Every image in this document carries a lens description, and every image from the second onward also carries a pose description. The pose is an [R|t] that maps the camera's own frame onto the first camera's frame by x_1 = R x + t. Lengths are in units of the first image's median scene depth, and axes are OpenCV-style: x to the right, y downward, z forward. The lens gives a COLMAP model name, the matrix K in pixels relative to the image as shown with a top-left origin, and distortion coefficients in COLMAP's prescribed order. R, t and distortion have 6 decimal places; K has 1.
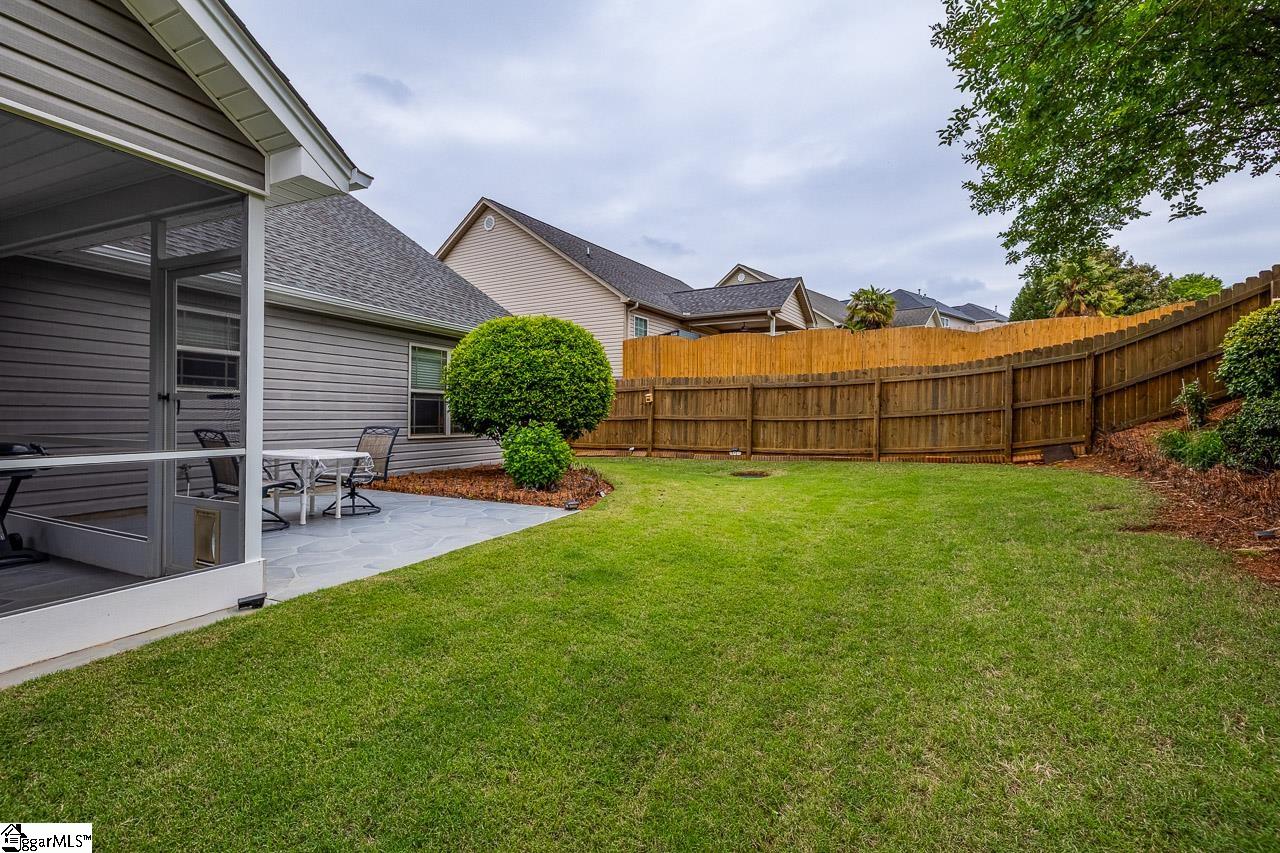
lens RADIAL K [[552.5, 0, 686.0], [0, 552.5, 415.6], [0, 0, 1]] dist [0.001176, 0.000253]
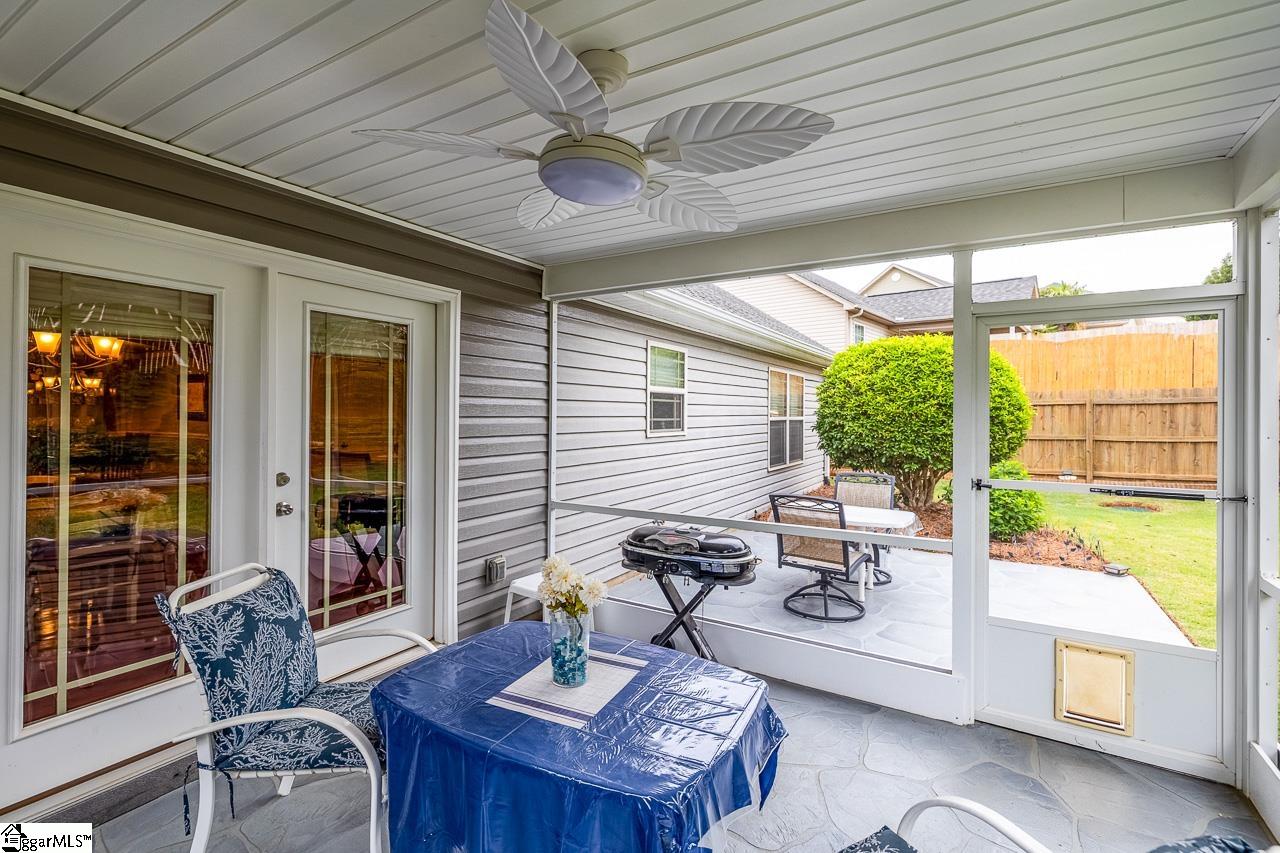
lens RADIAL K [[552.5, 0, 706.2], [0, 552.5, 408.0], [0, 0, 1]] dist [0.001176, 0.000253]
pose [[0.996527, -0.017791, -0.081344, -0.508755], [0.016820, 0.999779, -0.012604, -0.051939], [0.081550, 0.011192, 0.996606, 0.072799]]
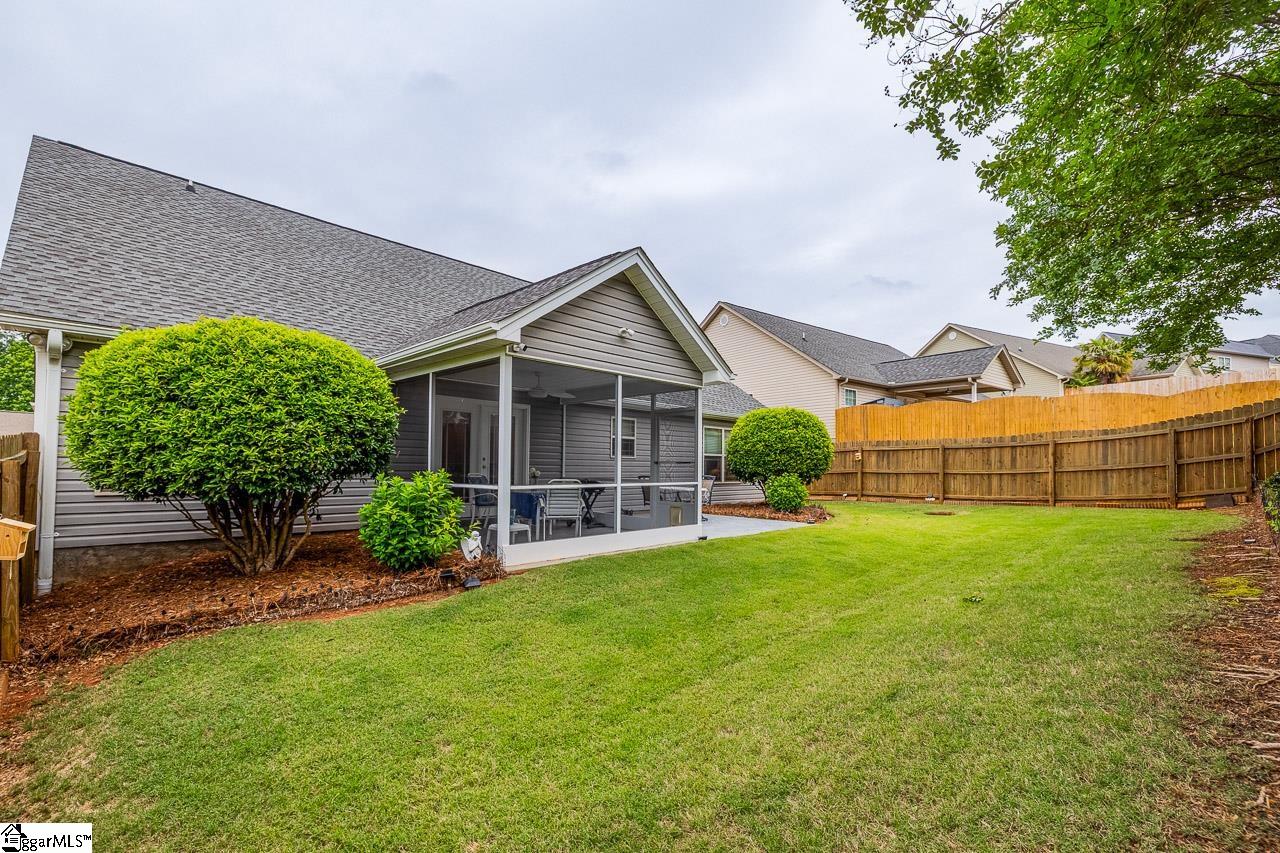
lens RADIAL K [[552.5, 0, 647.6], [0, 552.5, 442.8], [0, 0, 1]] dist [0.001176, 0.000253]
pose [[0.907467, -0.019551, -0.419668, 0.041883], [-0.000791, 0.998835, -0.048243, -0.000243], [0.420122, 0.044111, 0.906395, -0.548942]]
